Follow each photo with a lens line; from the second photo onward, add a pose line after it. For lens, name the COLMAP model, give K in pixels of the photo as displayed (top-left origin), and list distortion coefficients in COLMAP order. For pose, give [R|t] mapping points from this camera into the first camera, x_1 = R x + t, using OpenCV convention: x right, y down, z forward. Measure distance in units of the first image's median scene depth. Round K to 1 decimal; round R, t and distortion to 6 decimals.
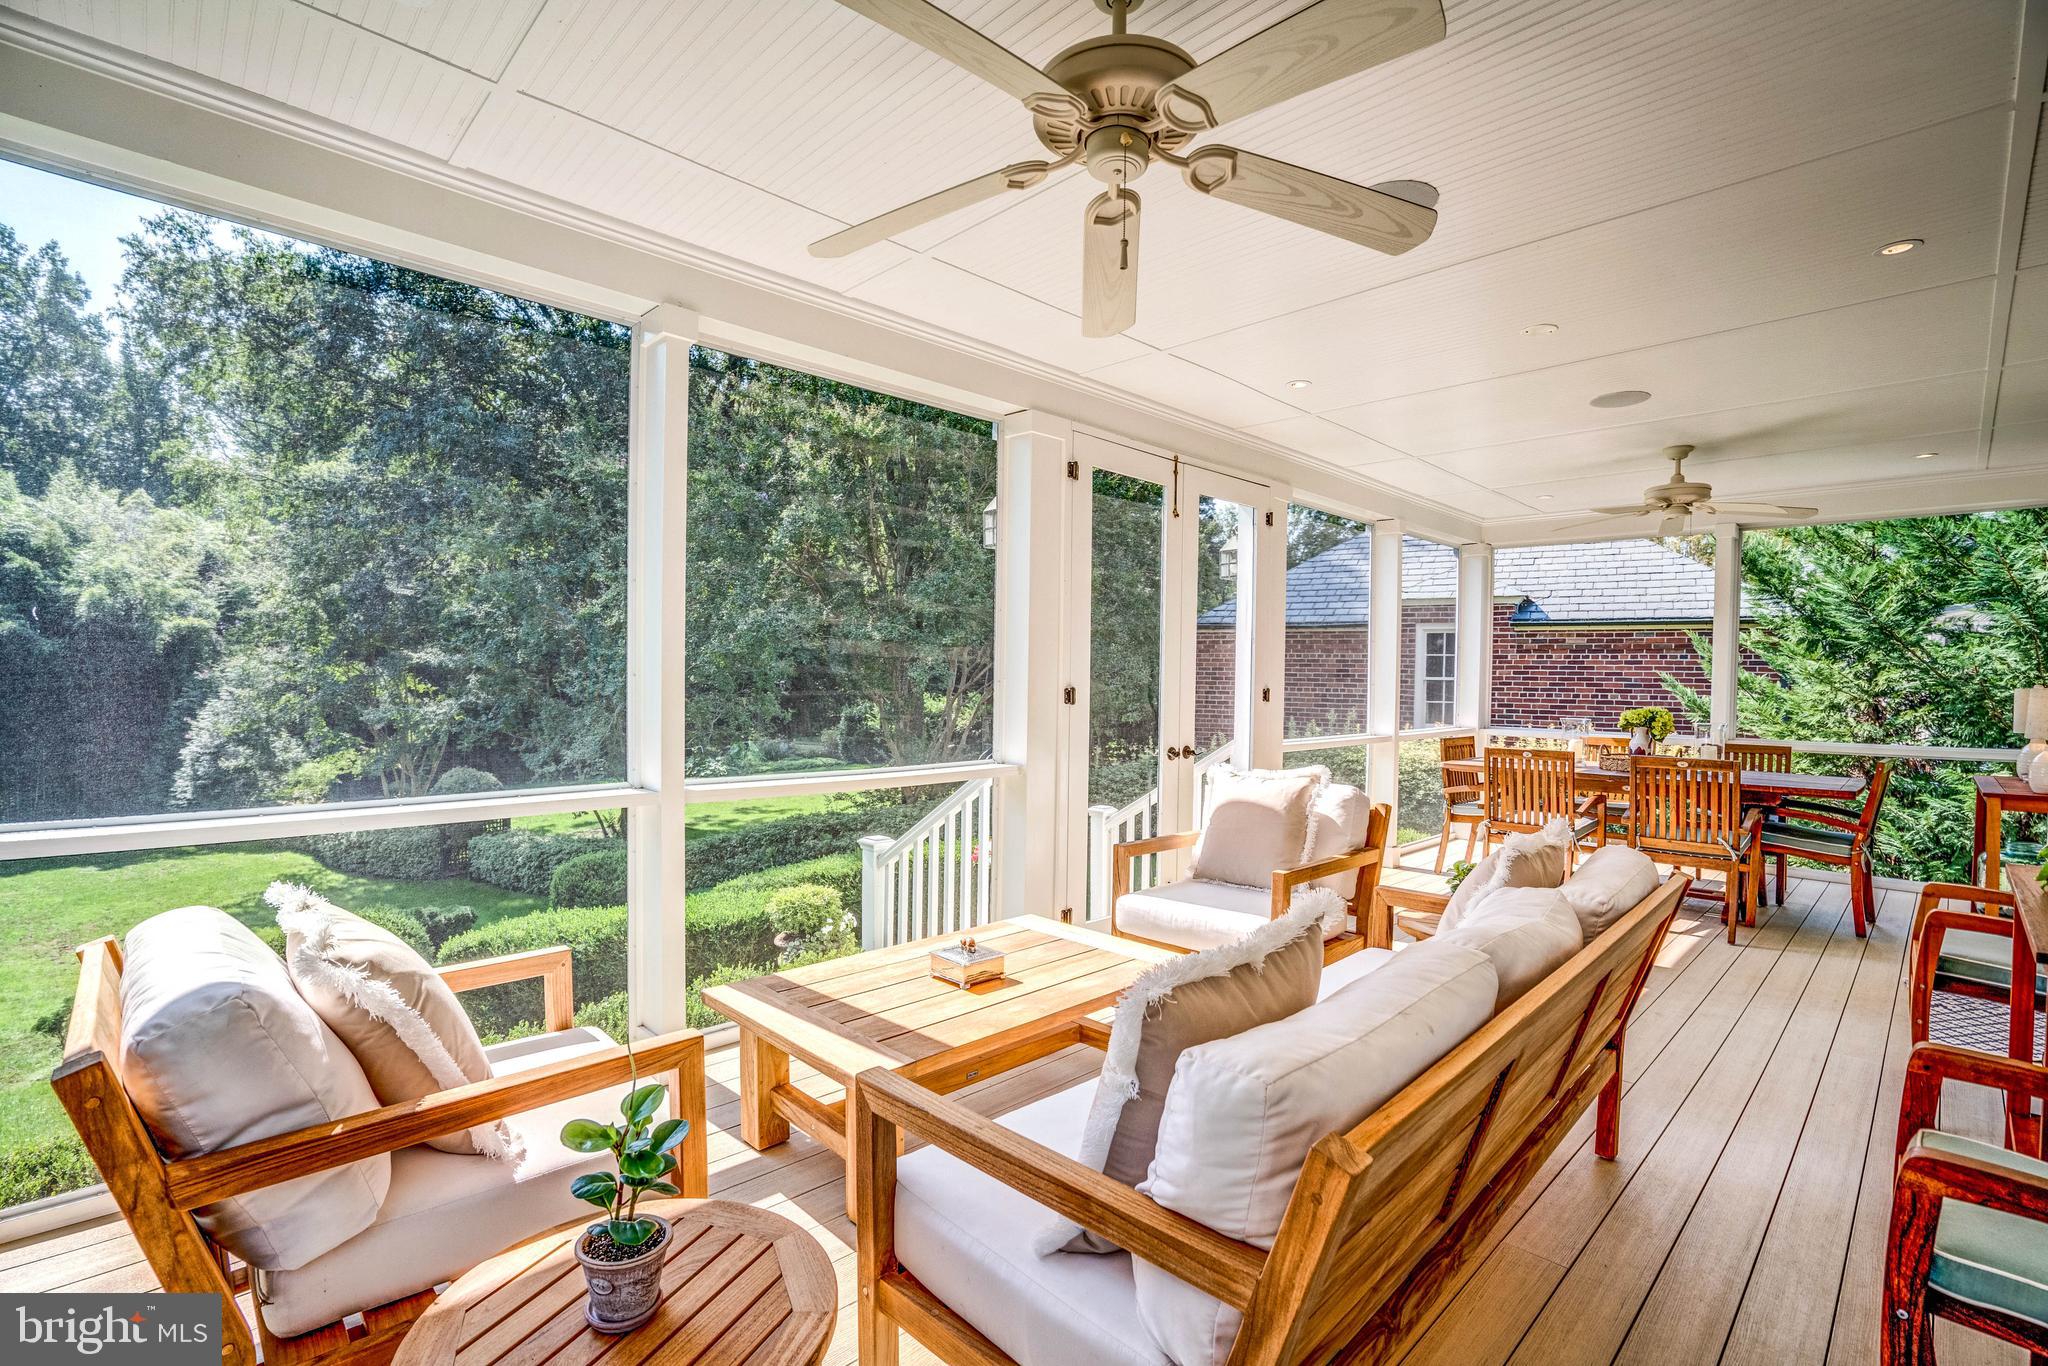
lens RADIAL K [[946.0, 0, 1022.7], [0, 946.0, 702.3], [0, 0, 1]] dist [-0.050297, 0.022152]
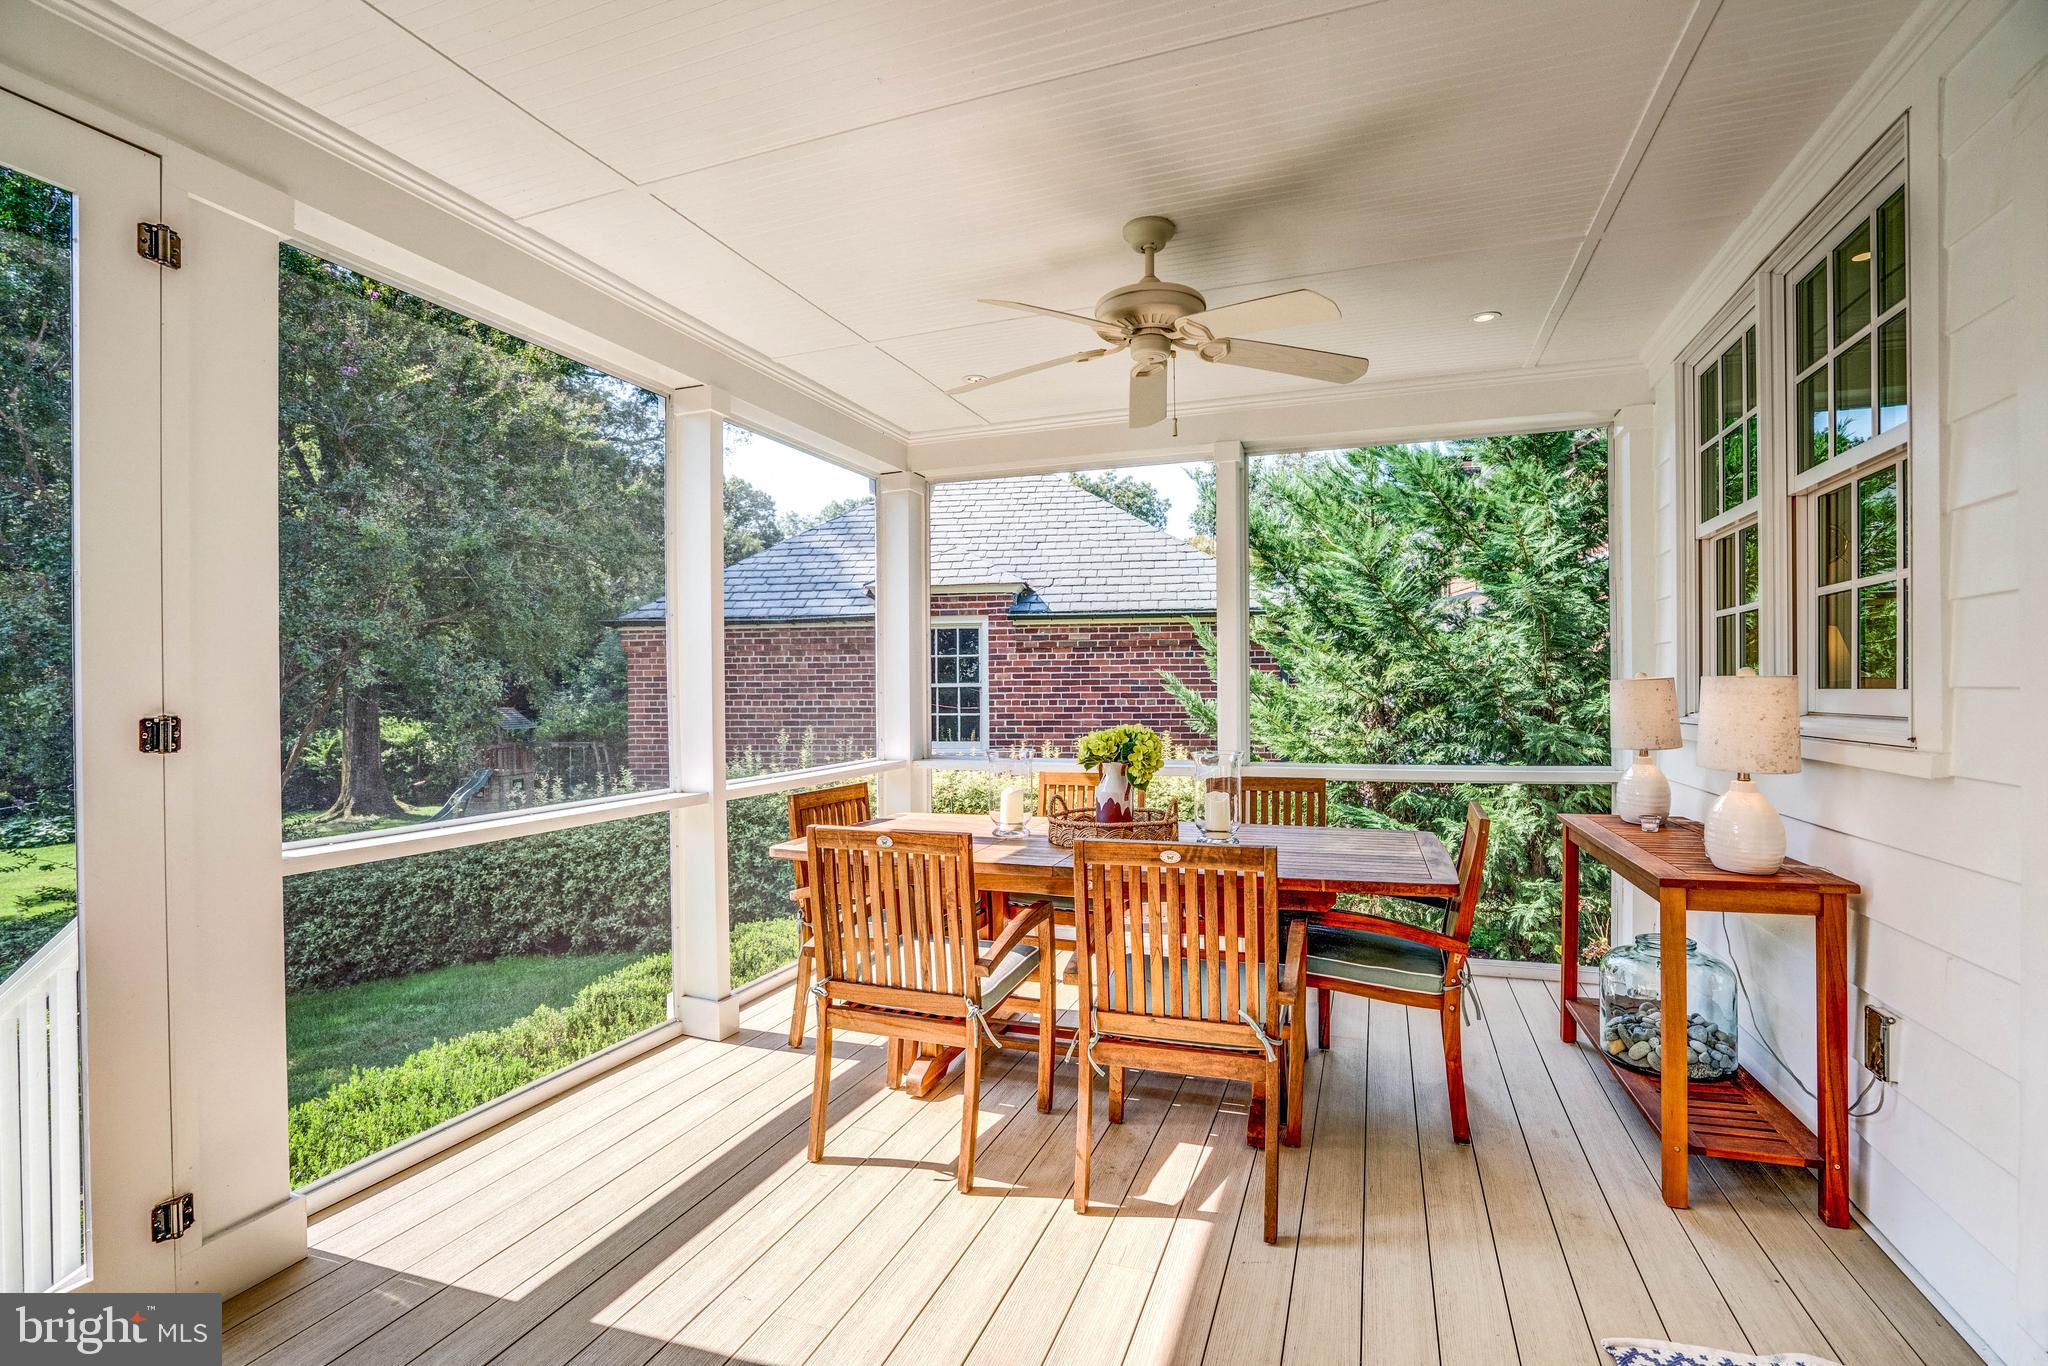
lens RADIAL K [[951.6, 0, 1023.8], [0, 951.6, 691.0], [0, 0, 1]] dist [-0.048299, 0.024782]
pose [[0.905183, -0.020551, 0.424525, 0.270358], [0.031218, 0.999347, -0.018187, -0.005106], [-0.423874, 0.029715, 0.905233, 0.363302]]
